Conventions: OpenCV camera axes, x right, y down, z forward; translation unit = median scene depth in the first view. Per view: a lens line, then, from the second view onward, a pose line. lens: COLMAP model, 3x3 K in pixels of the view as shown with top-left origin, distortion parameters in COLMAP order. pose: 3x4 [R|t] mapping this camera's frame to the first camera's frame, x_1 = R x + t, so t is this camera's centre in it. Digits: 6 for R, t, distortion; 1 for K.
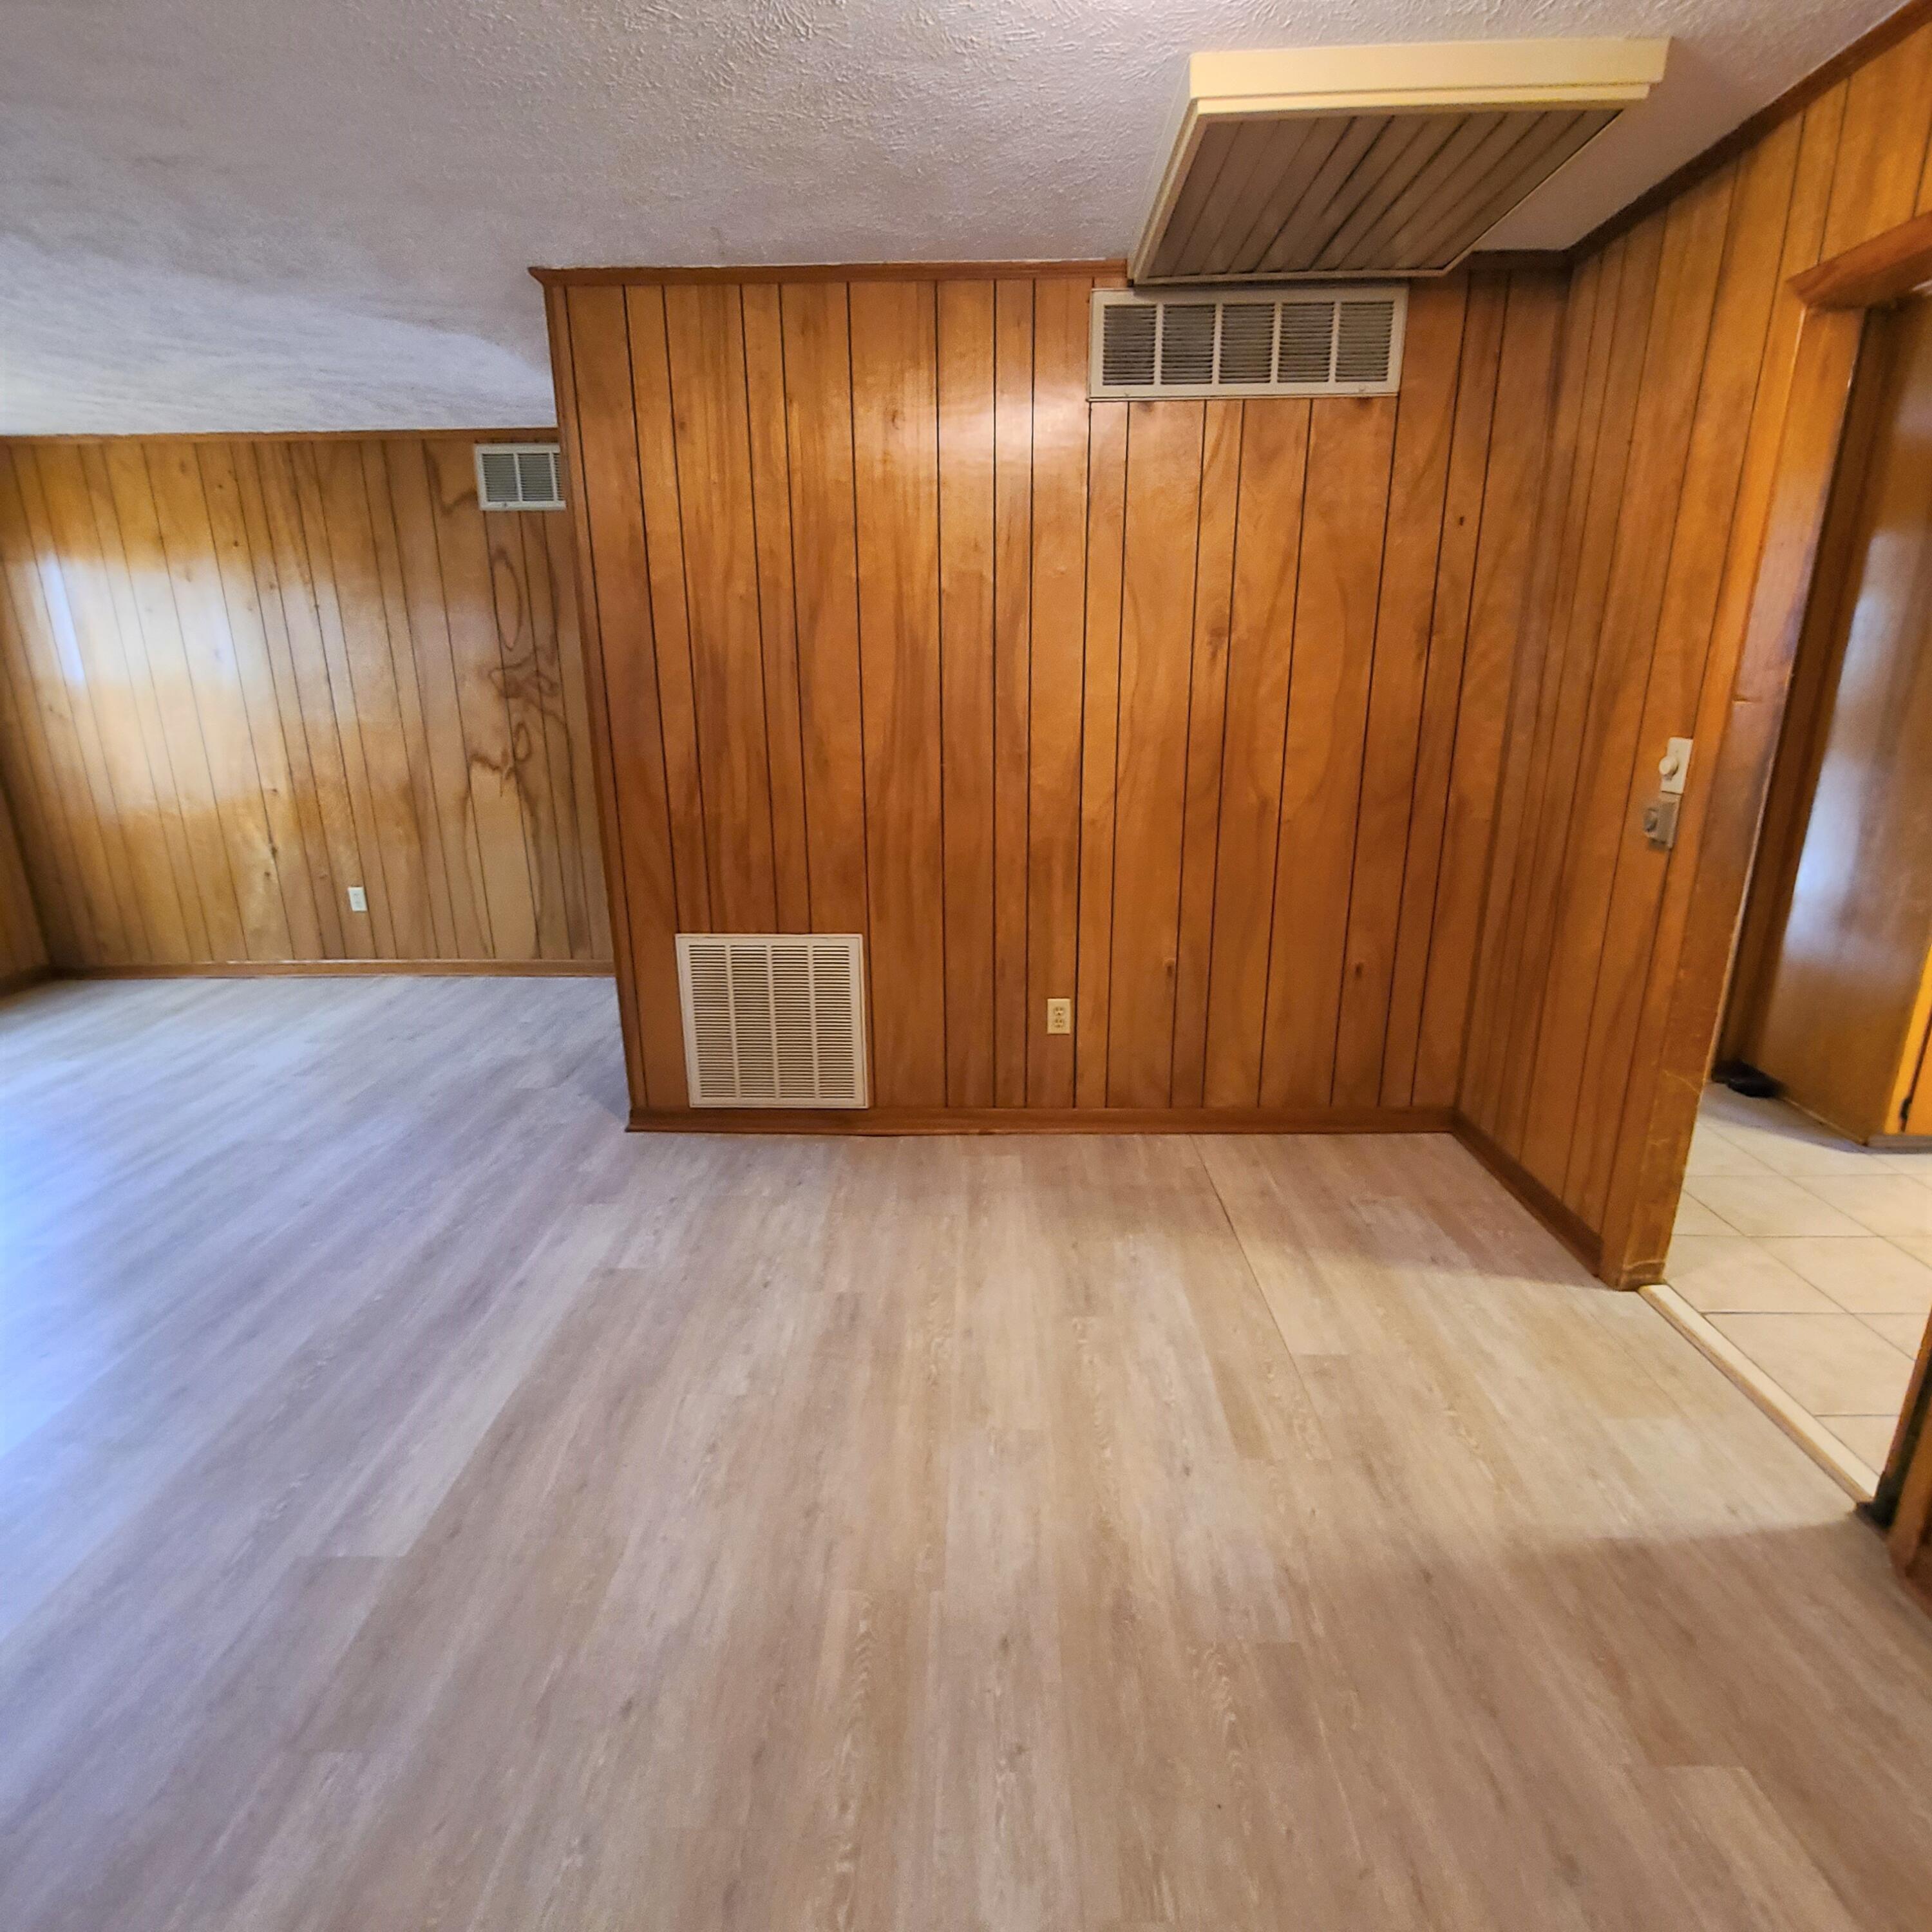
lens RADIAL K [[1049.8, 0, 960.1], [0, 1049.8, 969.4], [0, 0, 1]] dist [-0.007770, 0.003609]
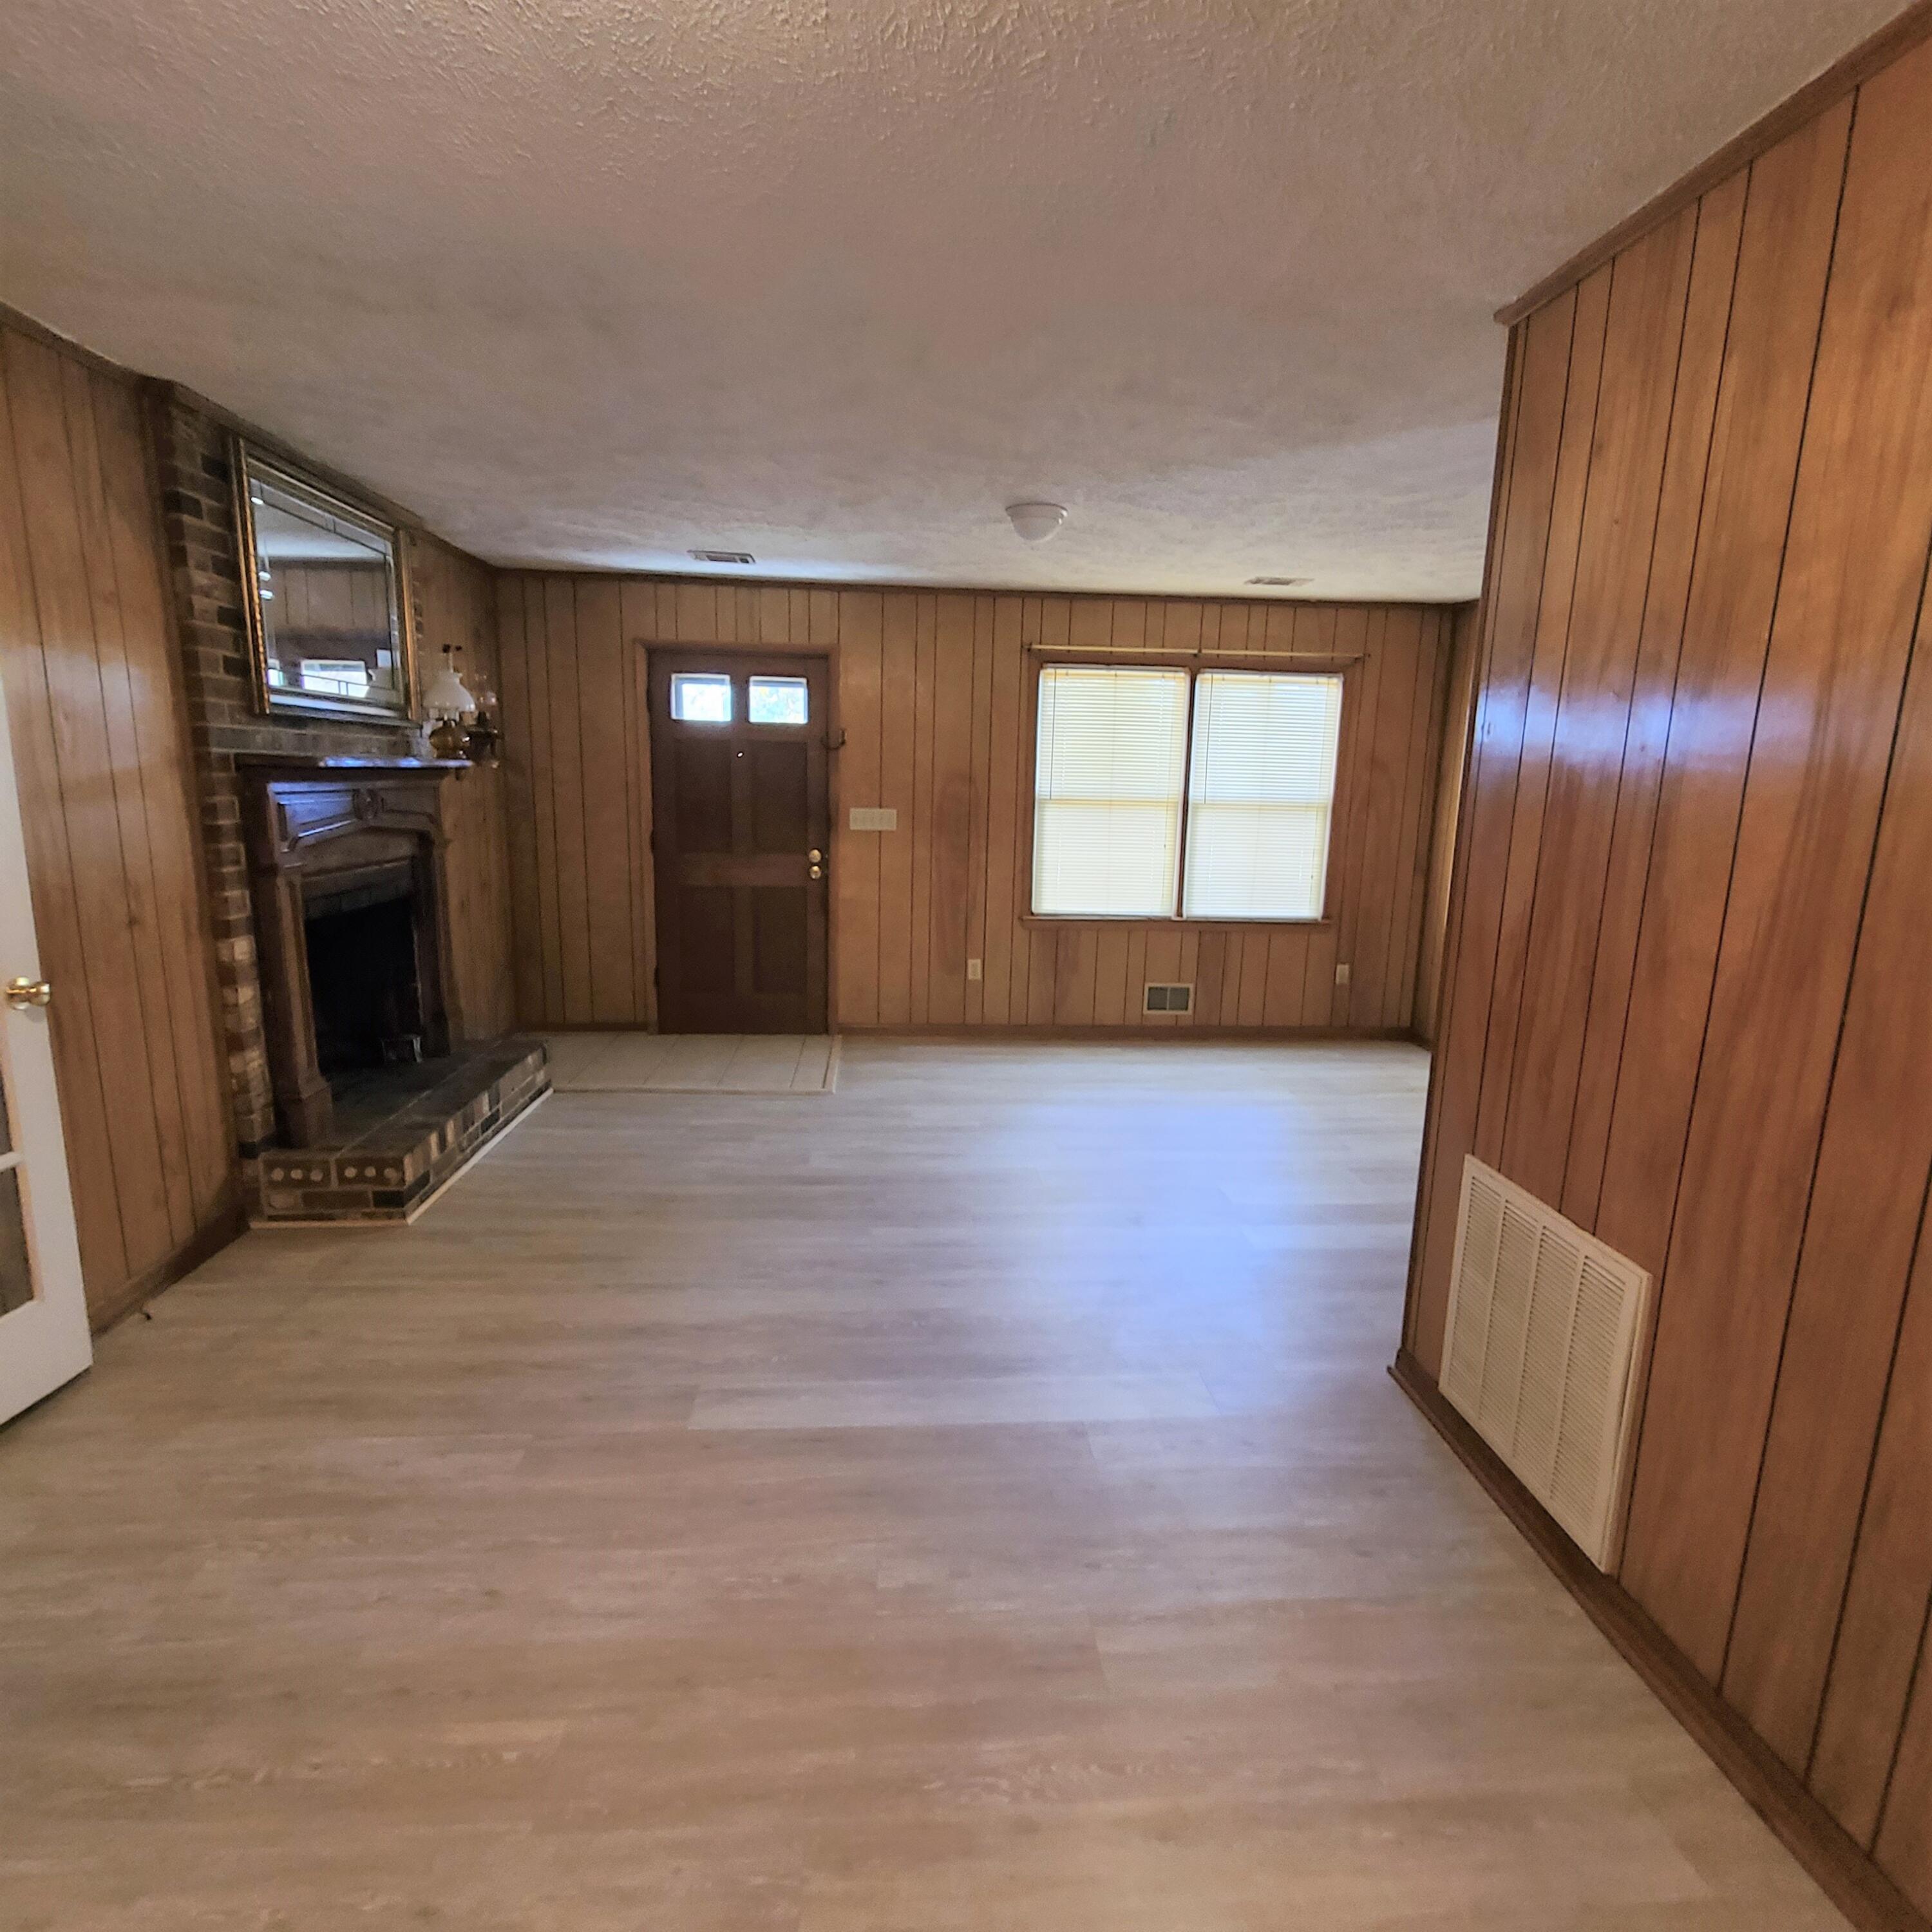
lens RADIAL K [[1049.8, 0, 970.4], [0, 1049.8, 968.9], [0, 0, 1]] dist [-0.007770, 0.003609]
pose [[0.103580, 0.189165, -0.976467, 0.420207], [-0.297818, 0.942603, 0.151013, -0.179771], [0.948987, 0.275167, 0.153971, 0.592054]]
